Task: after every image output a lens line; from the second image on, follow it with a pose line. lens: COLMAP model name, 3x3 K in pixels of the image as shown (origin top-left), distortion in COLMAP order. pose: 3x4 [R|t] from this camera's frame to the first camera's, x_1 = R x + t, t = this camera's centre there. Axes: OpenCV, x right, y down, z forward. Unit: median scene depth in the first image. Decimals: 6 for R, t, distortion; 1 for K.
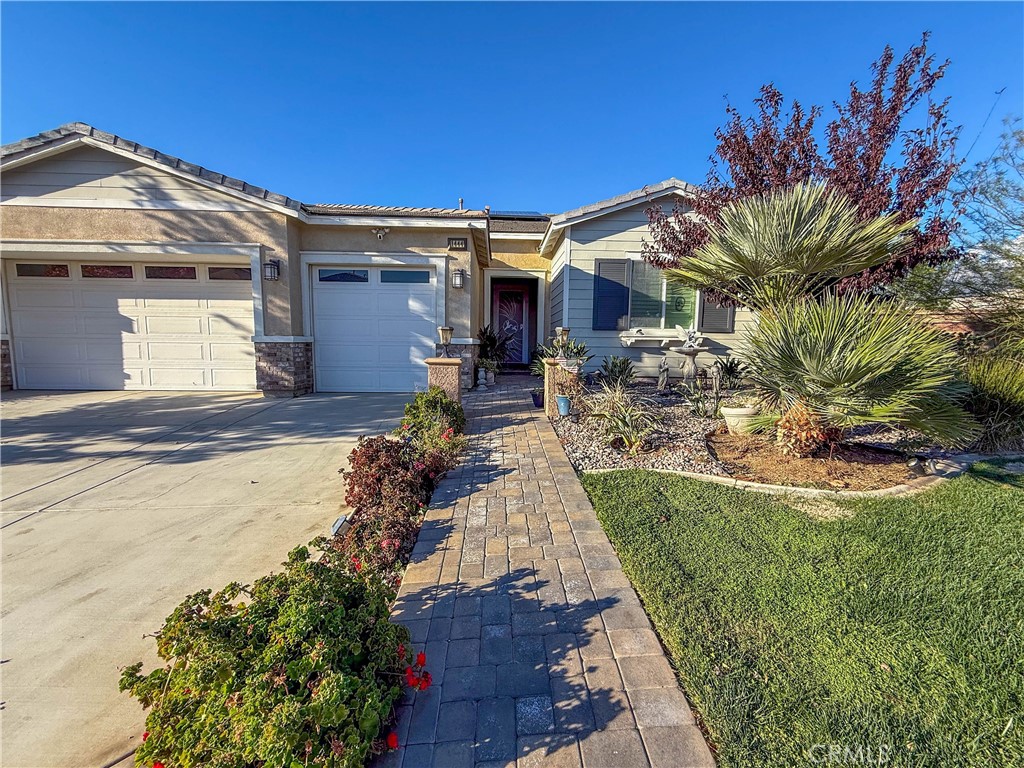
lens RADIAL K [[405.9, 0, 516.5], [0, 405.9, 388.7], [0, 0, 1]] dist [-0.004916, -0.000234]
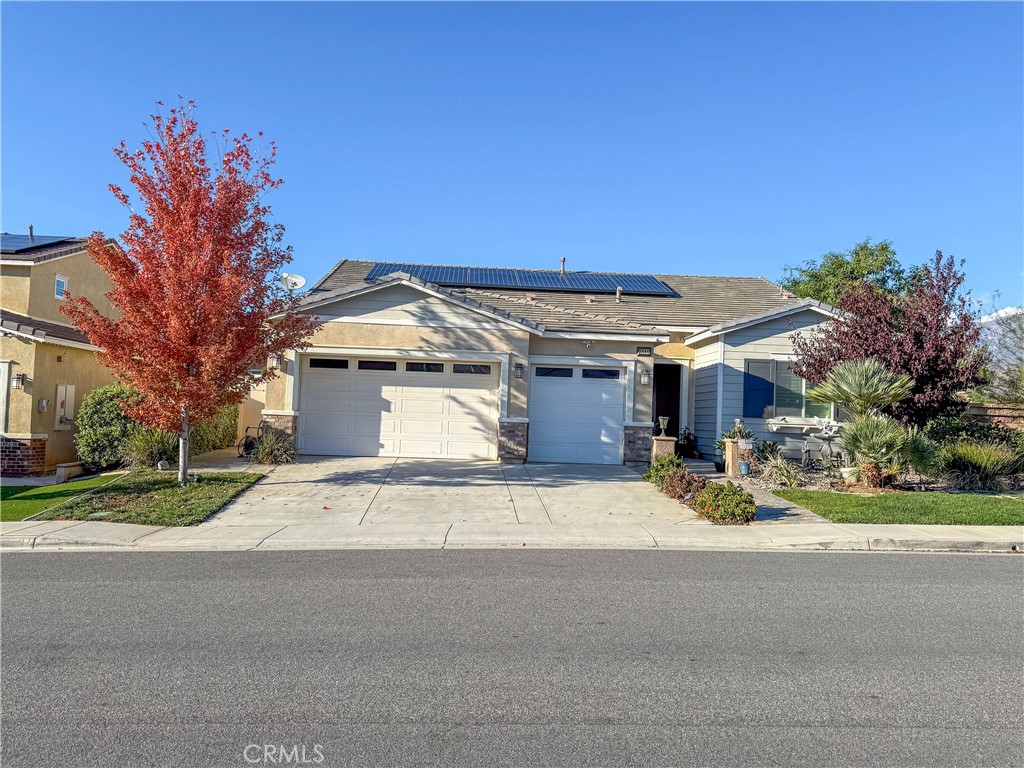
lens RADIAL K [[763.2, 0, 506.9], [0, 763.2, 383.4], [0, 0, 1]] dist [0.013194, -0.007532]
pose [[0.999510, 0.023009, -0.021238, -0.530306], [-0.026075, 0.987139, -0.157723, 0.147256], [0.017336, 0.158199, 0.987255, -1.424868]]
